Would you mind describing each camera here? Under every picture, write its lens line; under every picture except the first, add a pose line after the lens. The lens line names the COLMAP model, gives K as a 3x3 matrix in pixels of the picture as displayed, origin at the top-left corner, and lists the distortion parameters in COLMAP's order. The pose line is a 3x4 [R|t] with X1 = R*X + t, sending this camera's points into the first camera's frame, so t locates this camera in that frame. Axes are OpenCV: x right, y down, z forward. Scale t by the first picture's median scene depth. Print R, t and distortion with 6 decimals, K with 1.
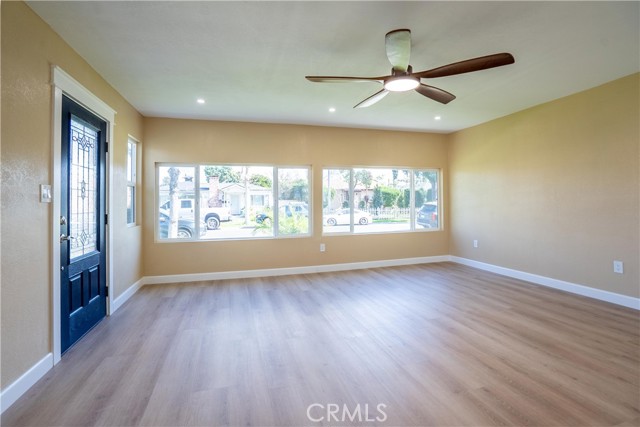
lens RADIAL K [[309.0, 0, 316.8], [0, 309.0, 206.5], [0, 0, 1]] dist [-0.040194, 0.012100]
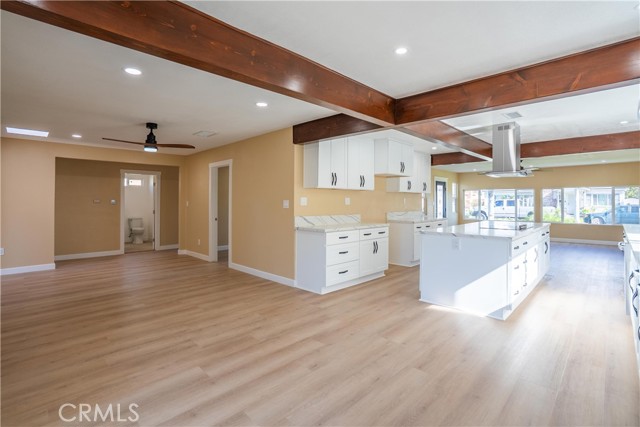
lens RADIAL K [[309.0, 0, 318.7], [0, 309.0, 201.4], [0, 0, 1]] dist [-0.040194, 0.012100]
pose [[0.507022, 0.000822, -0.861933, 1.197400], [-0.008289, 0.999958, -0.003922, -0.021510], [0.861893, 0.009133, 0.507007, -1.523793]]
